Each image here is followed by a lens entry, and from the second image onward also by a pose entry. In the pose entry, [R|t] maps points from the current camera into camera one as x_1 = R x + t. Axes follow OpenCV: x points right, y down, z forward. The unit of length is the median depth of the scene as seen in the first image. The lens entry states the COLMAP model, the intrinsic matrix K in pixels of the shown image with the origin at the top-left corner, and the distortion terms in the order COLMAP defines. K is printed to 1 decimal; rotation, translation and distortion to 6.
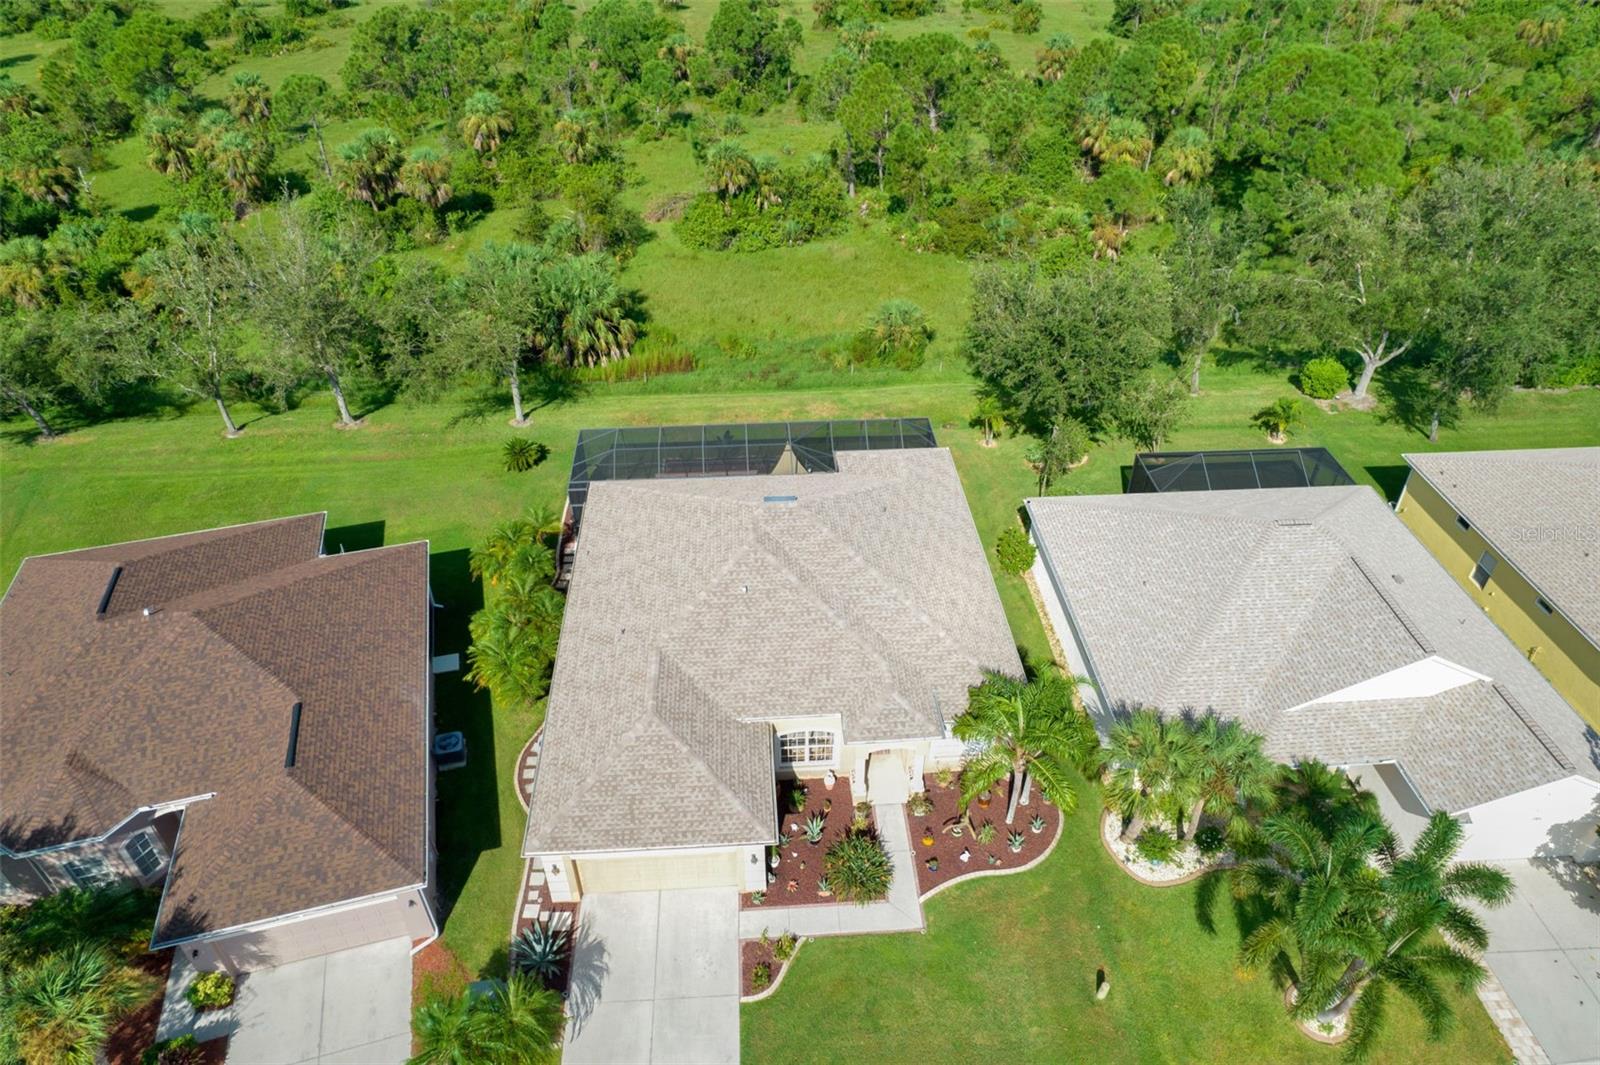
lens RADIAL K [[1029.3, 0, 803.9], [0, 1029.3, 525.5], [0, 0, 1]] dist [-0.071766, 0.068815]
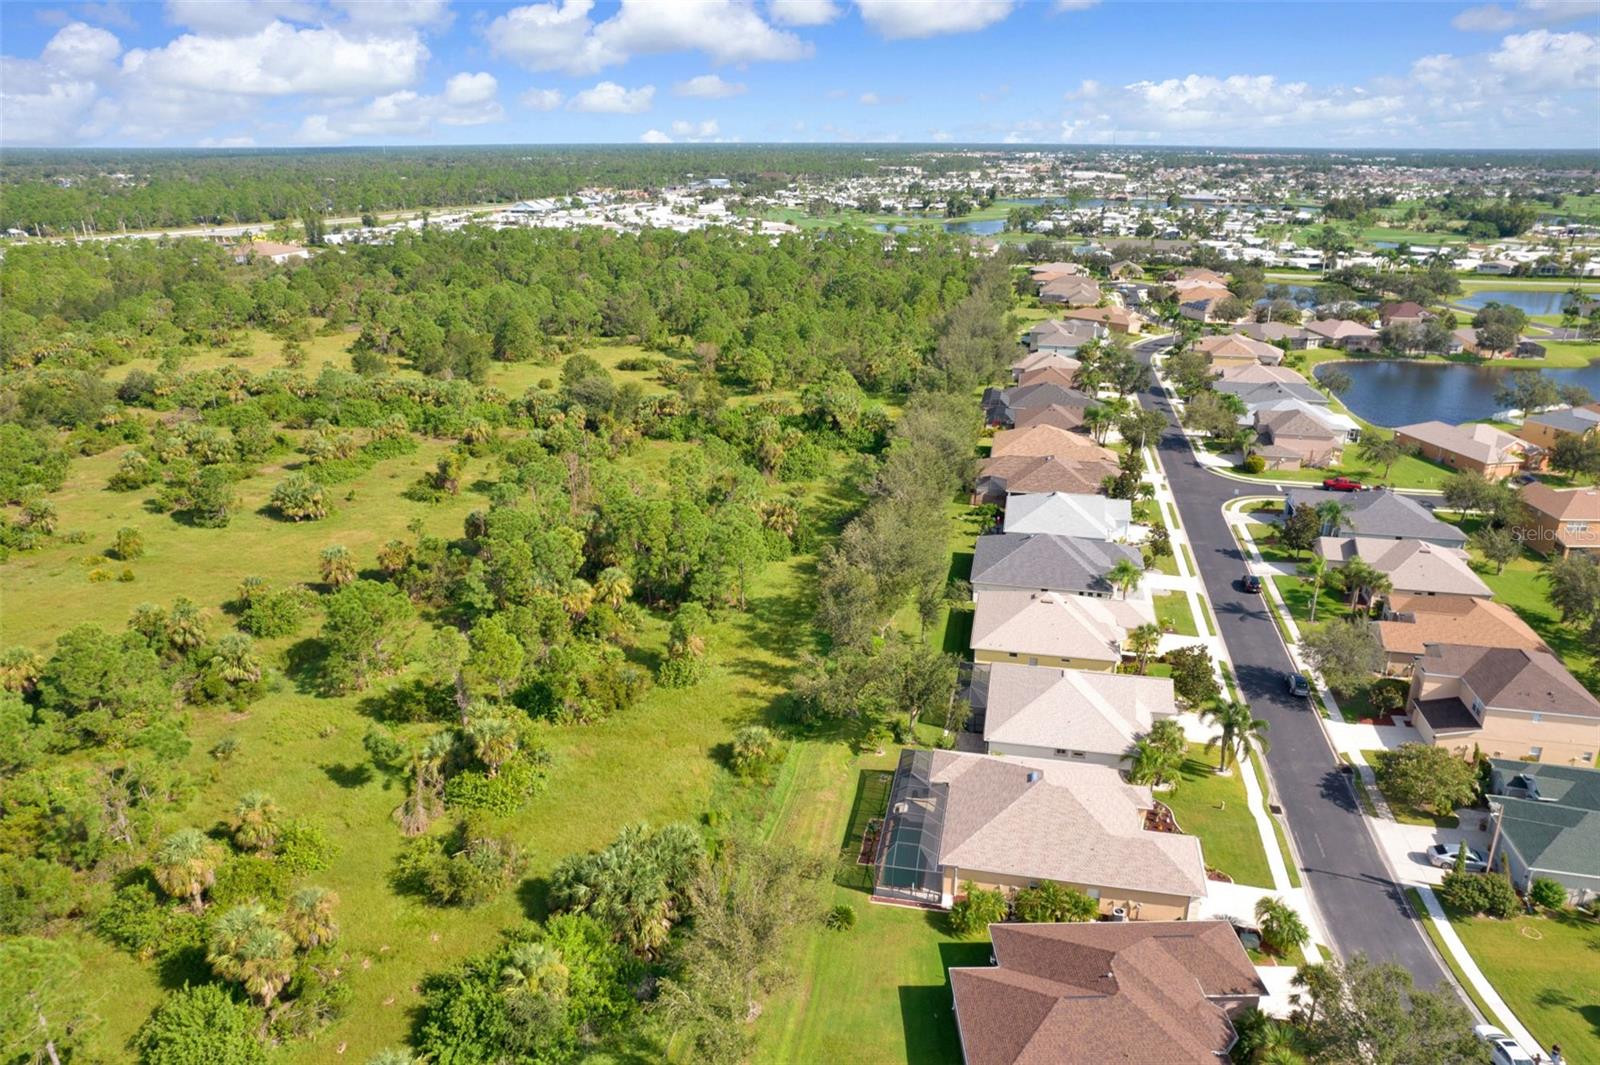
lens RADIAL K [[1085.5, 0, 800.0], [0, 1085.5, 532.5], [0, 0, 1]] dist [-0.067480, 0.058243]
pose [[0.269386, -0.328880, 0.905135, -1.760998], [0.568802, 0.812762, 0.126029, -0.869701], [-0.777107, 0.480892, 0.406014, 0.198469]]
